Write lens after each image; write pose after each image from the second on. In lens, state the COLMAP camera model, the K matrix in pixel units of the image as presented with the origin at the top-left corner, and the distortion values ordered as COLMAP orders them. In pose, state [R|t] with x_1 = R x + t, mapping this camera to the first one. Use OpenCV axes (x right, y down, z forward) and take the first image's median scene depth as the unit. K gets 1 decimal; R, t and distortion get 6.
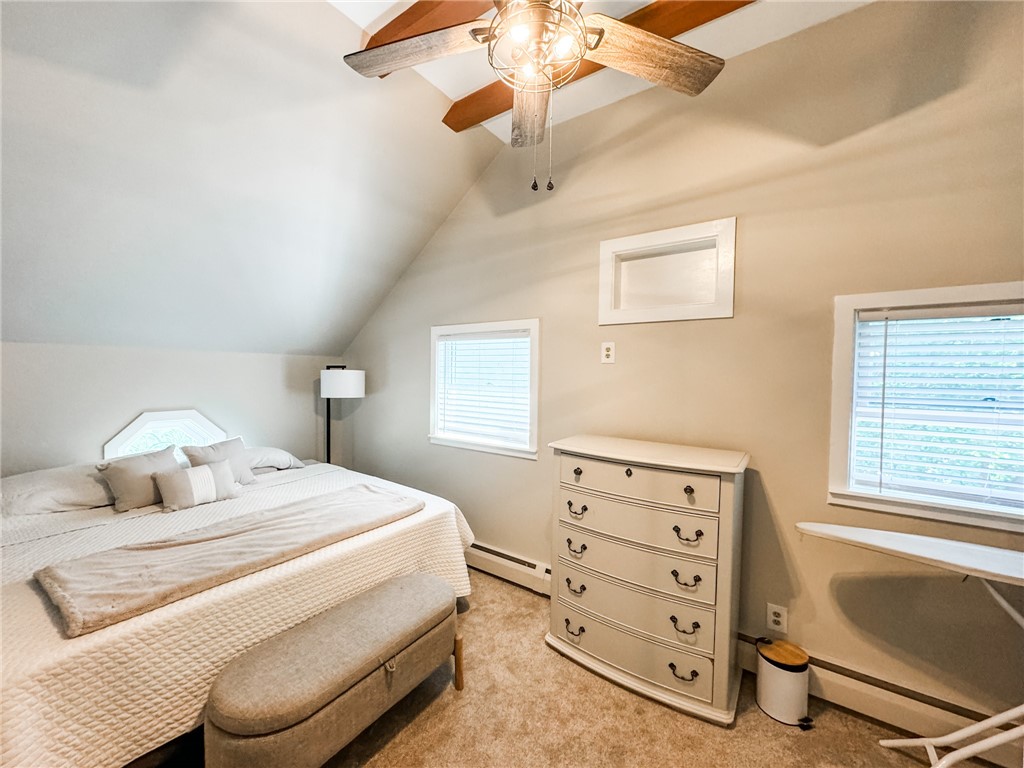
lens RADIAL K [[408.7, 0, 510.9], [0, 408.7, 383.8], [0, 0, 1]] dist [-0.002217, 0.000282]
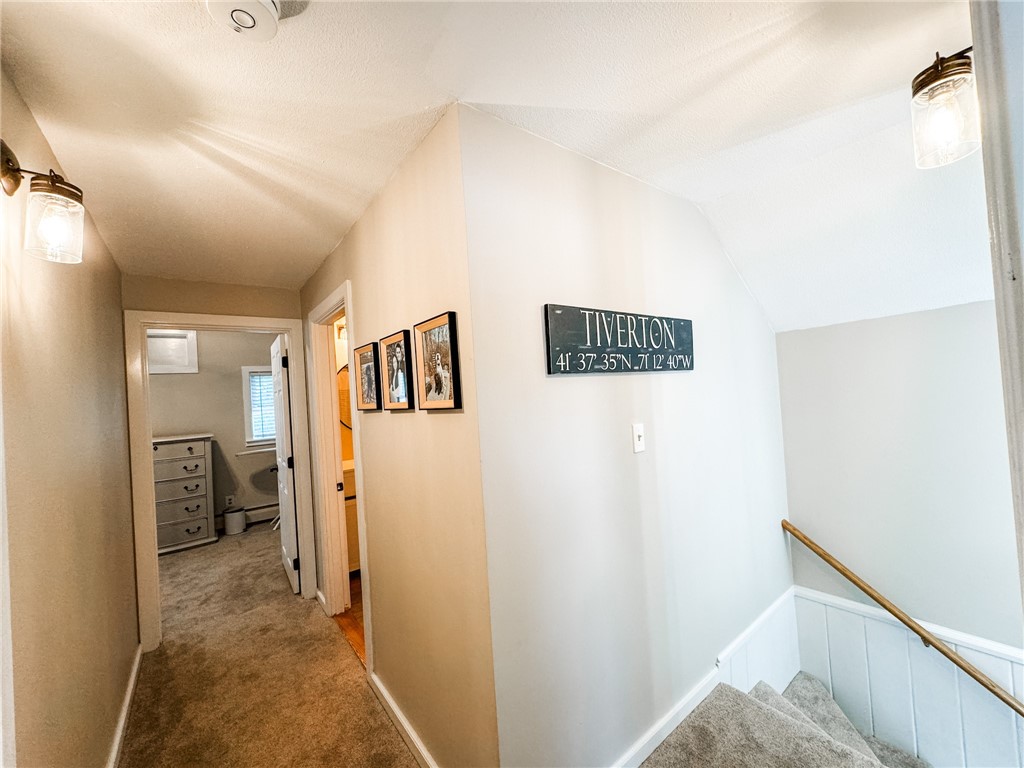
lens RADIAL K [[408.7, 0, 510.9], [0, 408.7, 383.8], [0, 0, 1]] dist [-0.002217, 0.000282]
pose [[0.309647, -0.015833, 0.950720, -1.021753], [0.093874, 0.995486, -0.013996, 0.081917], [-0.946206, 0.093582, 0.309735, -1.259645]]
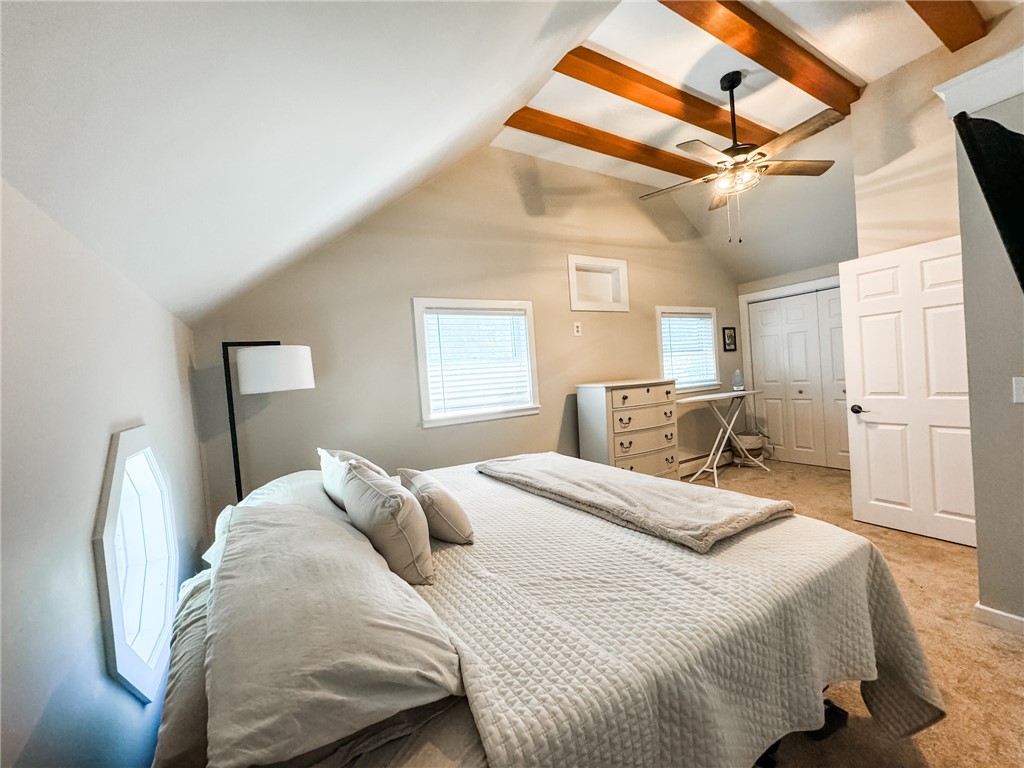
lens RADIAL K [[408.7, 0, 510.9], [0, 408.7, 383.8], [0, 0, 1]] dist [-0.002217, 0.000282]
pose [[0.415459, -0.061961, 0.907499, -1.478955], [0.101922, 0.994565, 0.021245, 0.080065], [-0.903884, 0.083668, 0.419516, 0.721736]]
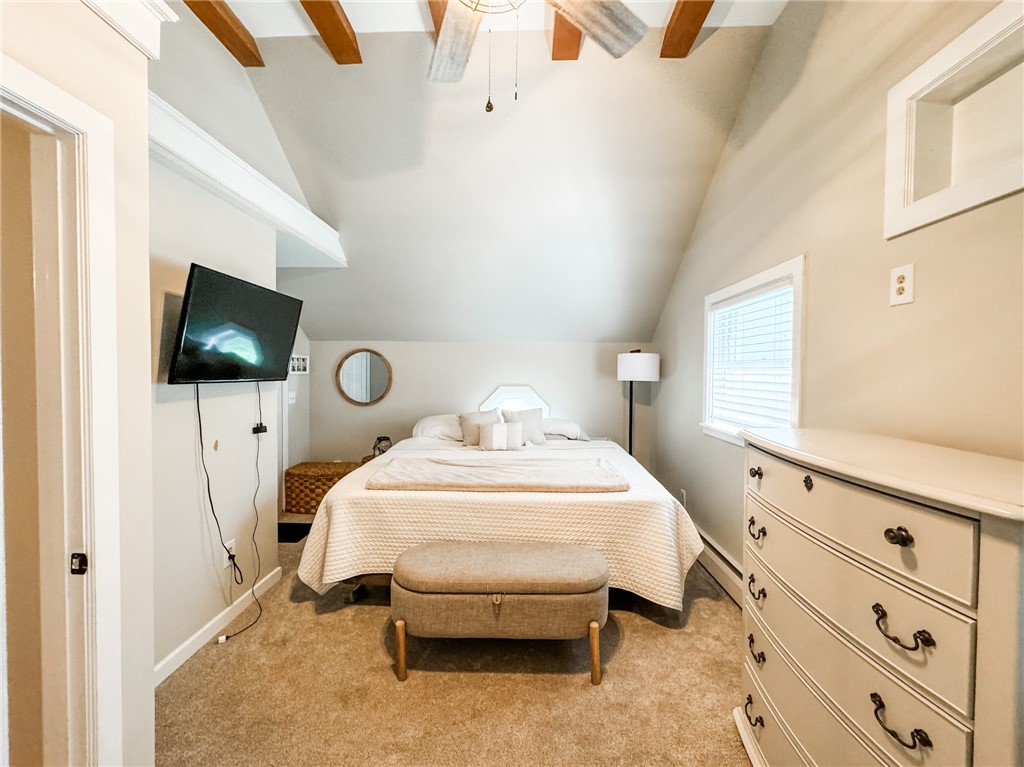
lens RADIAL K [[416.2, 0, 512.0], [0, 416.2, 383.5], [0, 0, 1]] dist [-0.002574, -0.000046]
pose [[0.544212, 0.011486, -0.838869, 0.502300], [-0.021334, 0.999772, -0.000151, 0.080079], [0.838676, 0.017978, 0.544333, 0.307964]]
